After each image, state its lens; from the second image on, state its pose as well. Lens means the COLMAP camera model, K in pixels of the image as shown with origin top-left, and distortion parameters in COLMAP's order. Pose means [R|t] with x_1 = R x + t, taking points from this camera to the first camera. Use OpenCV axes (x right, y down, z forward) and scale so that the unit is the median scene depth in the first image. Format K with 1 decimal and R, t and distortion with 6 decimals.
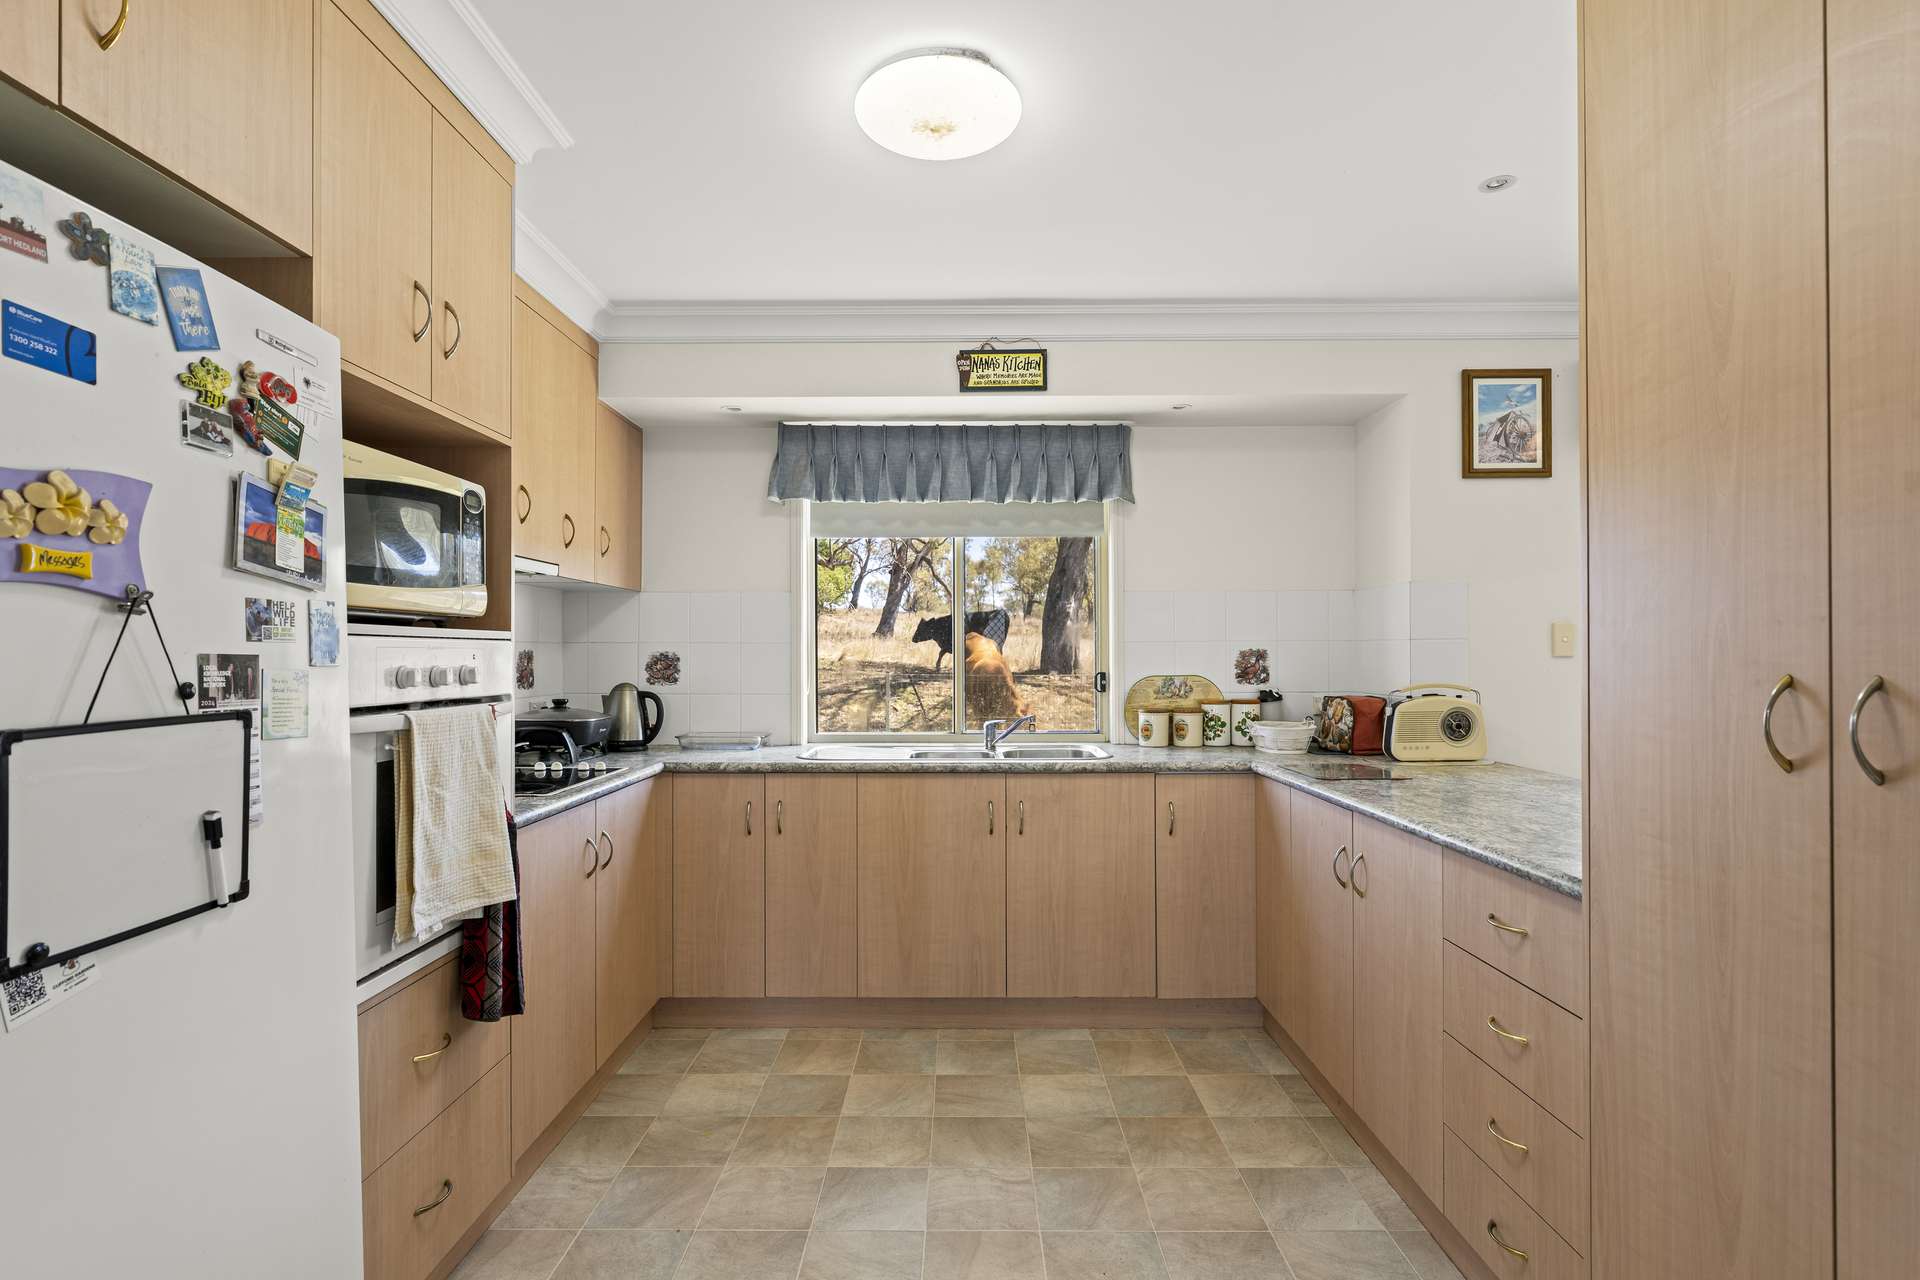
lens RADIAL K [[926.7, 0, 957.9], [0, 926.7, 642.7], [0, 0, 1]] dist [-0.003560, -0.000208]
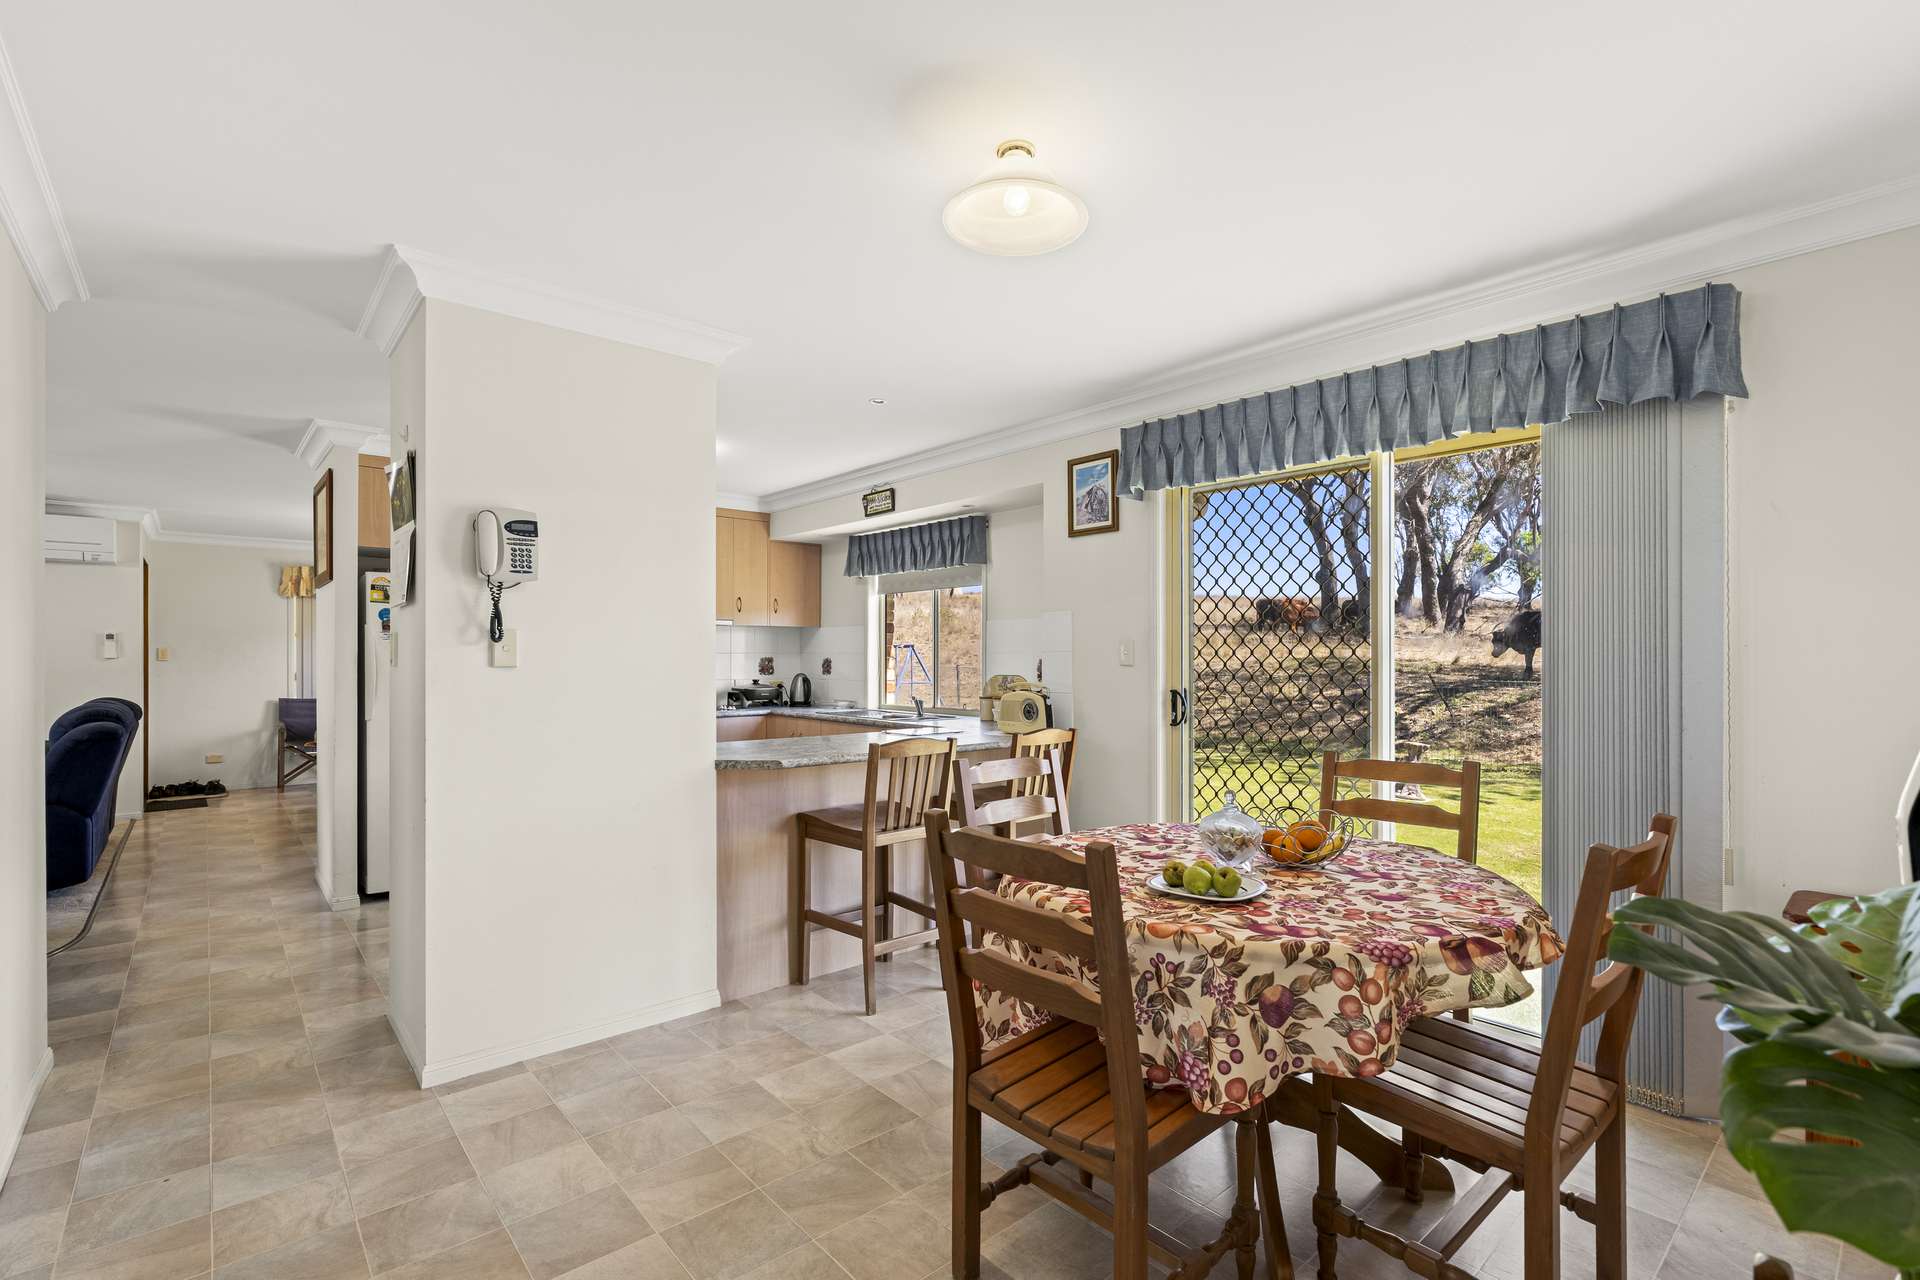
lens RADIAL K [[868.8, 0, 955.2], [0, 868.8, 648.7], [0, 0, 1]] dist [0.001185, 0.000067]
pose [[0.655729, -0.002015, -0.754993, 1.429173], [0.001527, 0.999998, -0.001343, -0.007112], [0.754994, -0.000272, 0.655731, 0.002414]]
